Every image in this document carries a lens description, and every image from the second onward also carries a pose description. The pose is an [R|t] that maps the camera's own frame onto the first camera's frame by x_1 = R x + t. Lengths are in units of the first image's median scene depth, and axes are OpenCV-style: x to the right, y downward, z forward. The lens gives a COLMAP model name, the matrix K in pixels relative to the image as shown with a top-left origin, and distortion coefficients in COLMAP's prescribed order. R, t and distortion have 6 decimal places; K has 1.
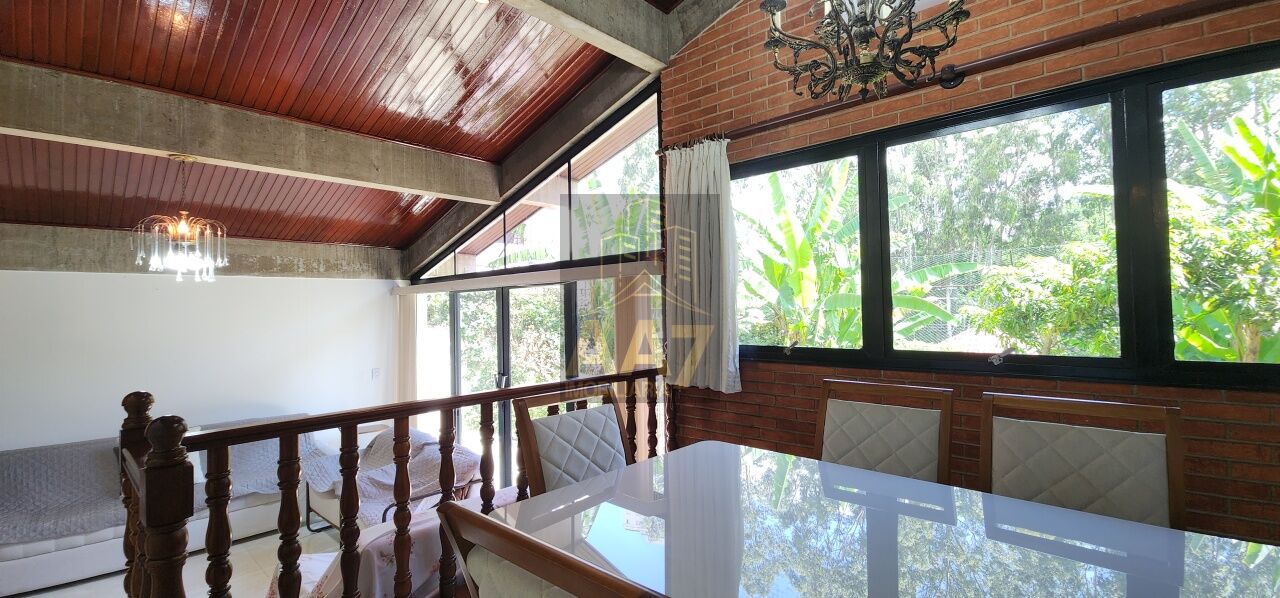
lens RADIAL K [[521.7, 0, 651.3], [0, 521.7, 296.3], [0, 0, 1]] dist [0.004970, -0.003758]
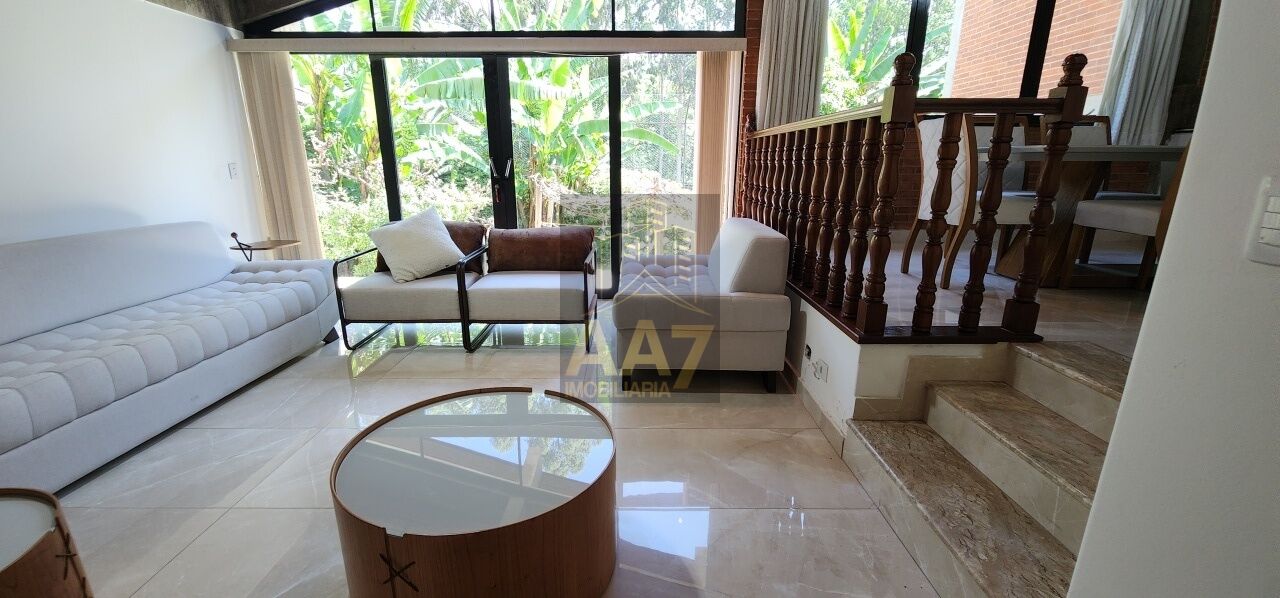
lens RADIAL K [[521.7, 0, 630.0], [0, 521.7, 302.5], [0, 0, 1]] dist [0.004970, -0.003758]
pose [[0.744187, -0.159574, 0.648630, -0.925029], [-0.029888, 0.962118, 0.270988, 0.169255], [-0.667302, -0.221053, 0.711227, 0.188497]]
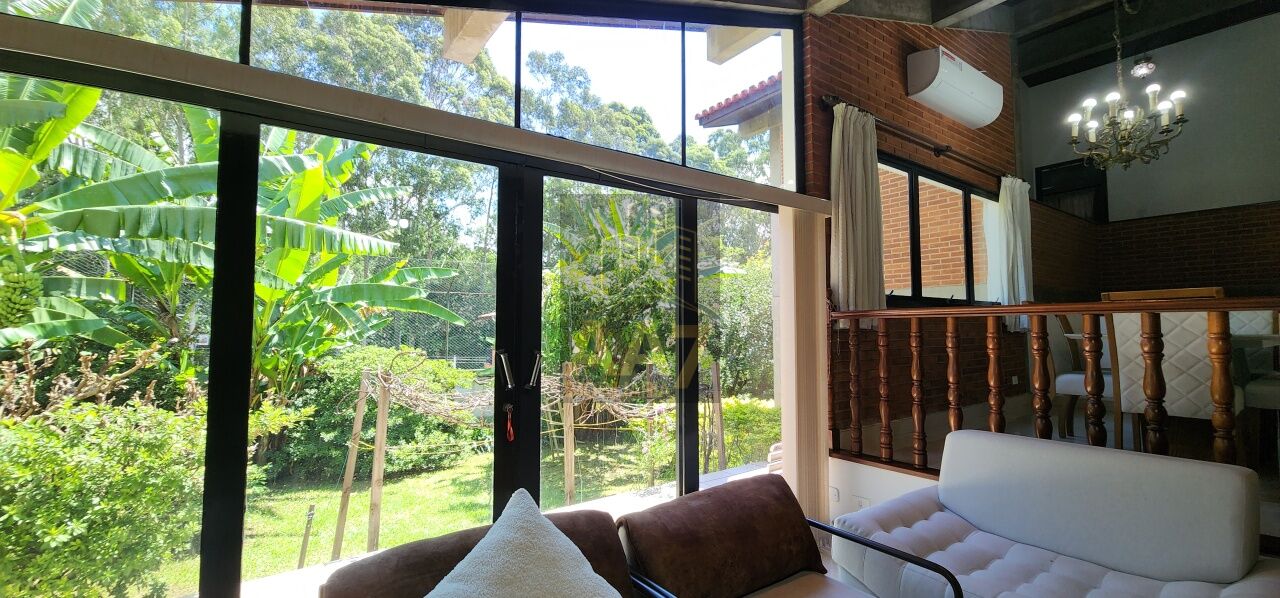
lens RADIAL K [[521.7, 0, 642.0], [0, 521.7, 297.2], [0, 0, 1]] dist [0.004970, -0.003758]
pose [[0.208514, 0.076025, 0.975060, -0.883330], [-0.024838, 0.997064, -0.072429, 0.163974], [-0.977704, -0.009116, 0.209790, 1.019057]]
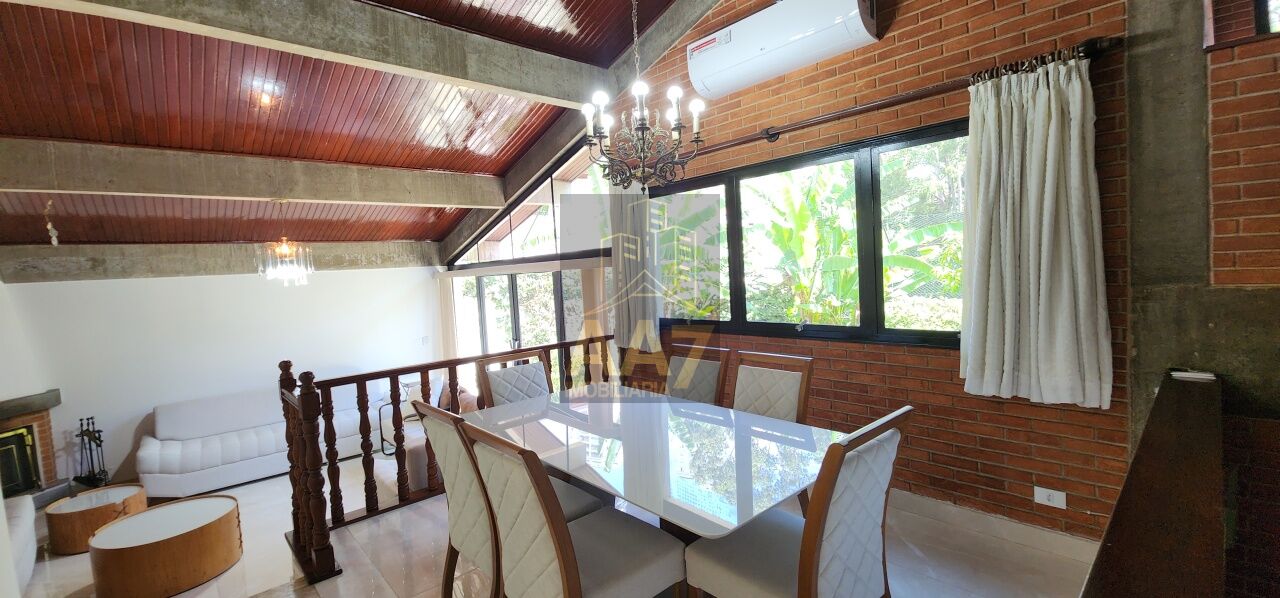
lens RADIAL K [[521.7, 0, 651.2], [0, 521.7, 295.5], [0, 0, 1]] dist [0.004970, -0.003758]
pose [[0.994660, -0.031265, -0.098355, 0.226327], [0.039106, 0.996121, 0.078828, -0.062181], [0.095508, -0.082253, 0.992024, -0.309234]]
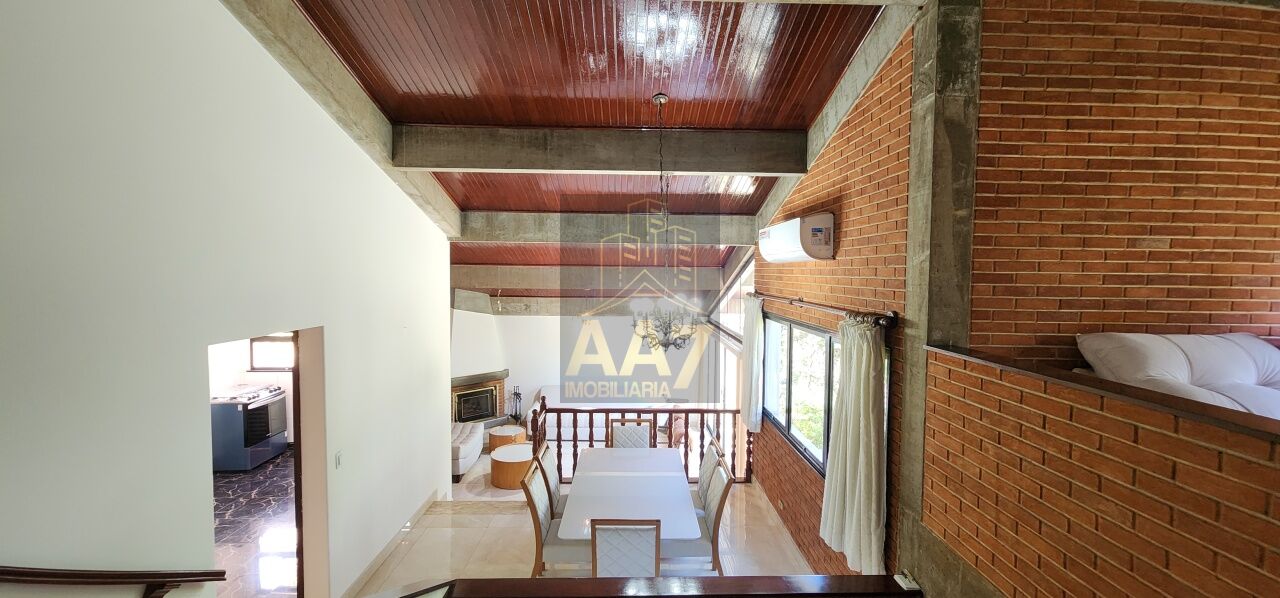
lens RADIAL K [[521.7, 0, 648.6], [0, 521.7, 296.3], [0, 0, 1]] dist [0.004970, -0.003758]
pose [[0.694711, 0.060270, -0.716759, 0.951380], [-0.008861, 0.997125, 0.075256, -0.351734], [0.719234, -0.045930, 0.693248, -0.458734]]
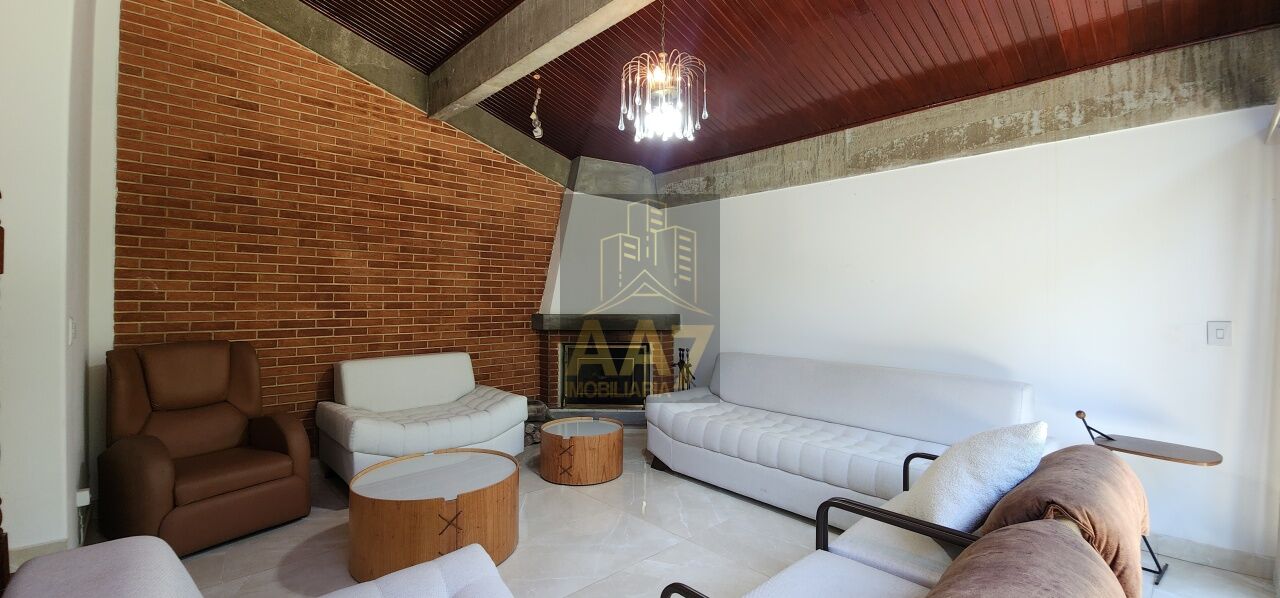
lens RADIAL K [[521.7, 0, 656.7], [0, 521.7, 291.3], [0, 0, 1]] dist [0.004970, -0.003758]
pose [[-0.051986, 0.010528, -0.998592, -0.112964], [0.030102, 0.999507, 0.008971, 0.145557], [0.998194, -0.029593, -0.052277, 0.847429]]
